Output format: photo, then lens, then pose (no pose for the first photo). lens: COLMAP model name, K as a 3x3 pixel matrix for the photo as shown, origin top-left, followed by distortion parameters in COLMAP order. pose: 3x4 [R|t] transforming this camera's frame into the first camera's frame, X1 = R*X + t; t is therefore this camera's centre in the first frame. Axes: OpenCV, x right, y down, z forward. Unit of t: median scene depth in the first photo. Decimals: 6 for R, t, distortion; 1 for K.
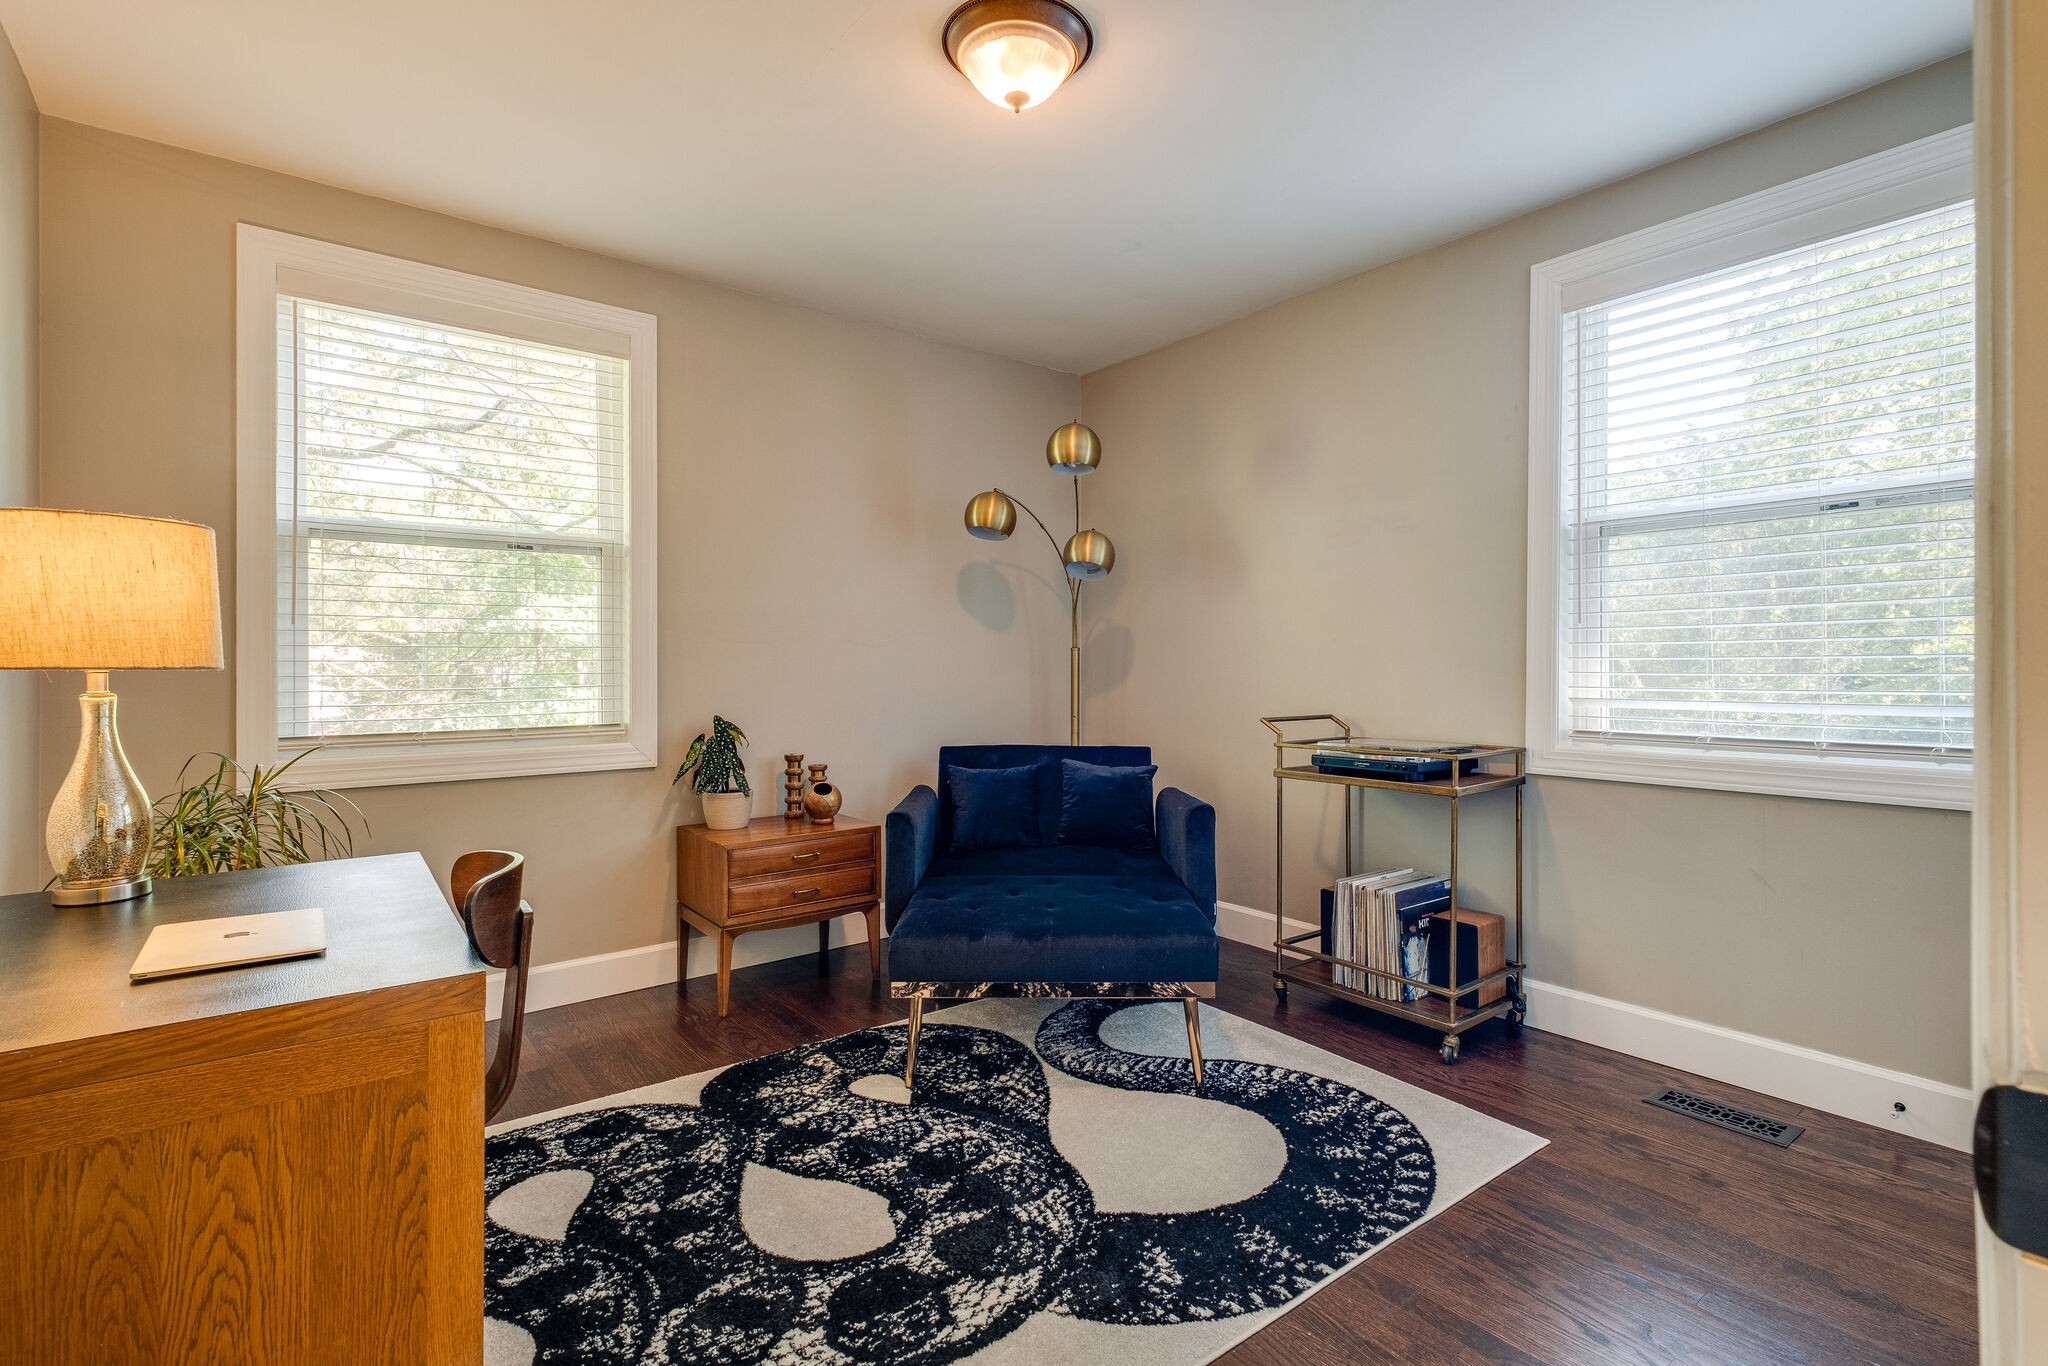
lens RADIAL K [[899.8, 0, 1008.4], [0, 899.8, 668.7], [0, 0, 1]] dist [-0.002690, -0.000273]
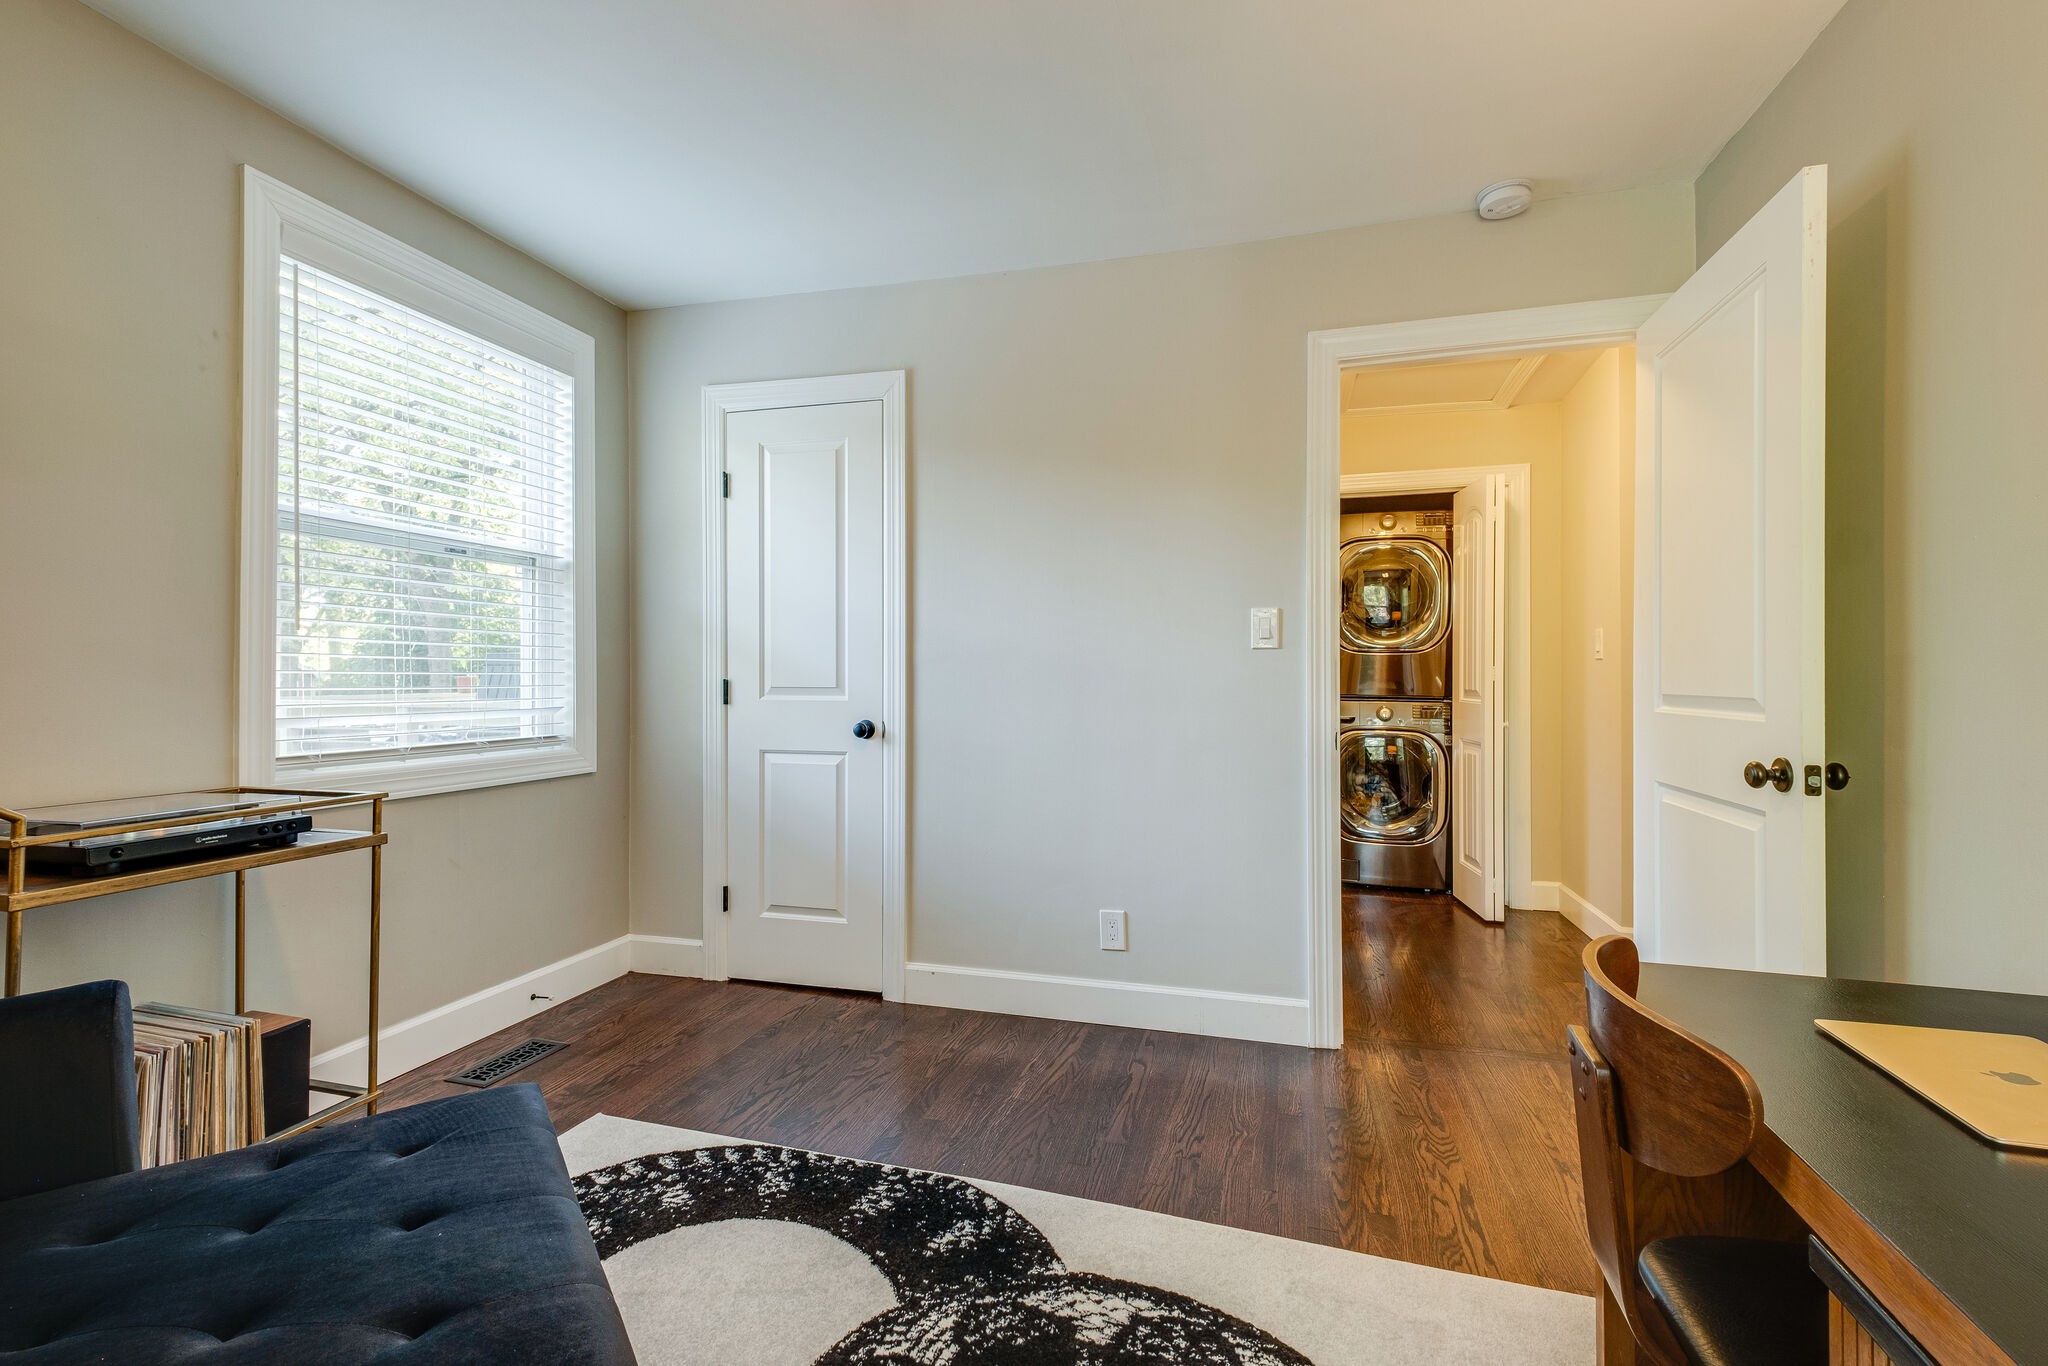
lens RADIAL K [[895.4, 0, 1024.1], [0, 895.4, 679.6], [0, 0, 1]] dist [-0.002652, -0.000160]
pose [[-0.583596, -0.003562, 0.812036, -0.694293], [0.005969, 0.999945, 0.008677, -0.011847], [-0.812022, 0.009911, -0.583542, 1.437925]]
